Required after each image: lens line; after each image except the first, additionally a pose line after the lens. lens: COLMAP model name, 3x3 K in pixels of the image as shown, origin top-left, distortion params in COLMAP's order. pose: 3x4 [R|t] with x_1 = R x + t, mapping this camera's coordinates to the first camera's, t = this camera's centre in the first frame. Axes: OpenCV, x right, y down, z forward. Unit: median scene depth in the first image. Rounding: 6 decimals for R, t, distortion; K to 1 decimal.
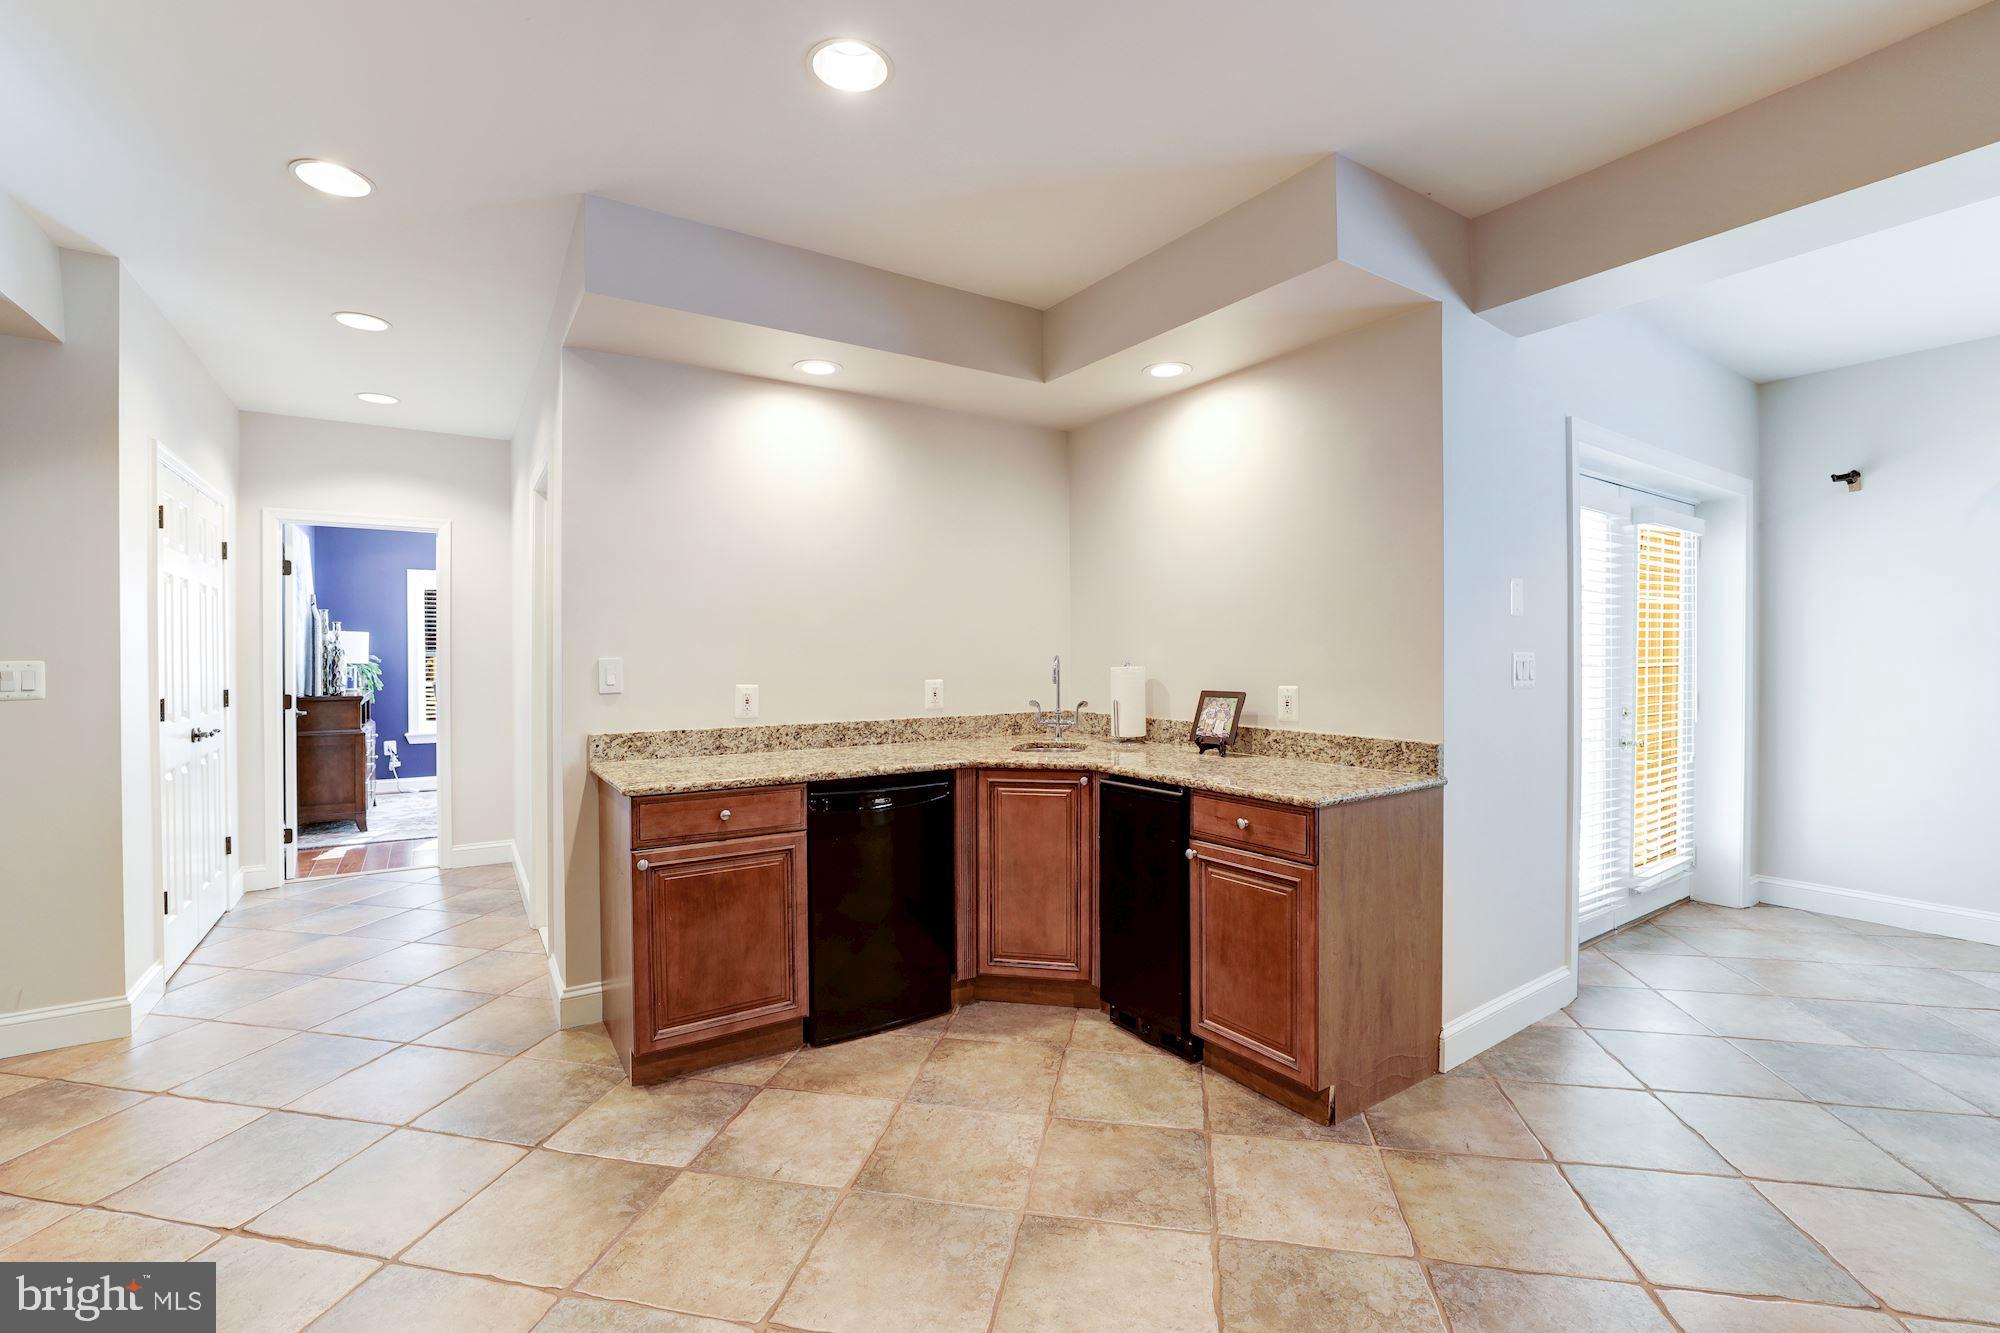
lens RADIAL K [[862.7, 0, 1000.8], [0, 862.7, 660.1], [0, 0, 1]] dist [-0.028034, 0.002922]
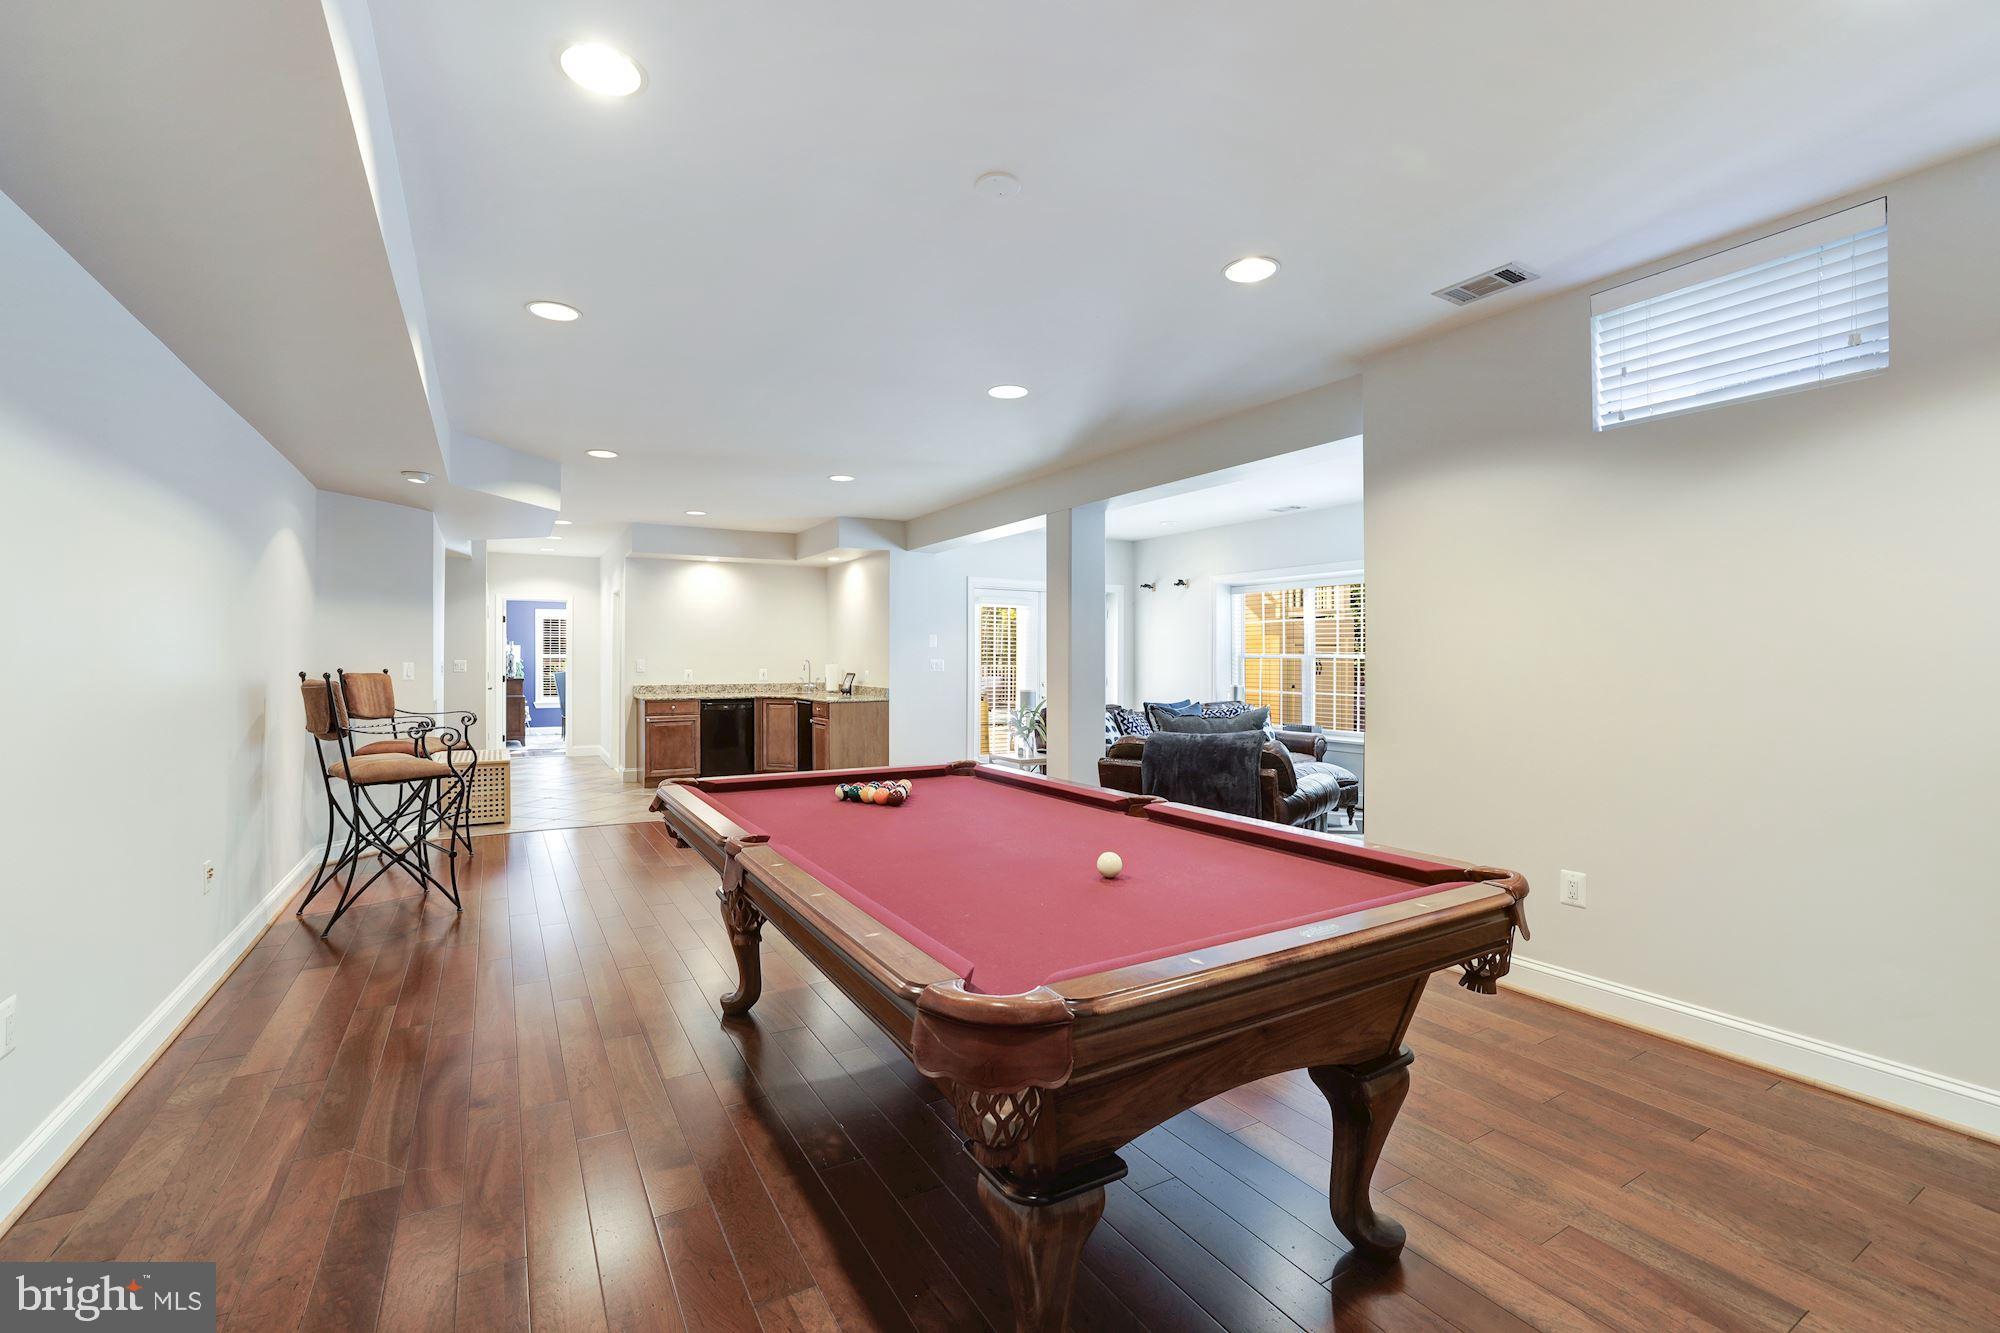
lens RADIAL K [[862.7, 0, 1001.6], [0, 862.7, 665.8], [0, 0, 1]] dist [-0.028034, 0.002922]
pose [[0.998791, 0.007200, -0.048626, 0.961606], [-0.007267, 0.999973, -0.001214, 0.012653], [0.048616, 0.001566, 0.998816, -1.957065]]
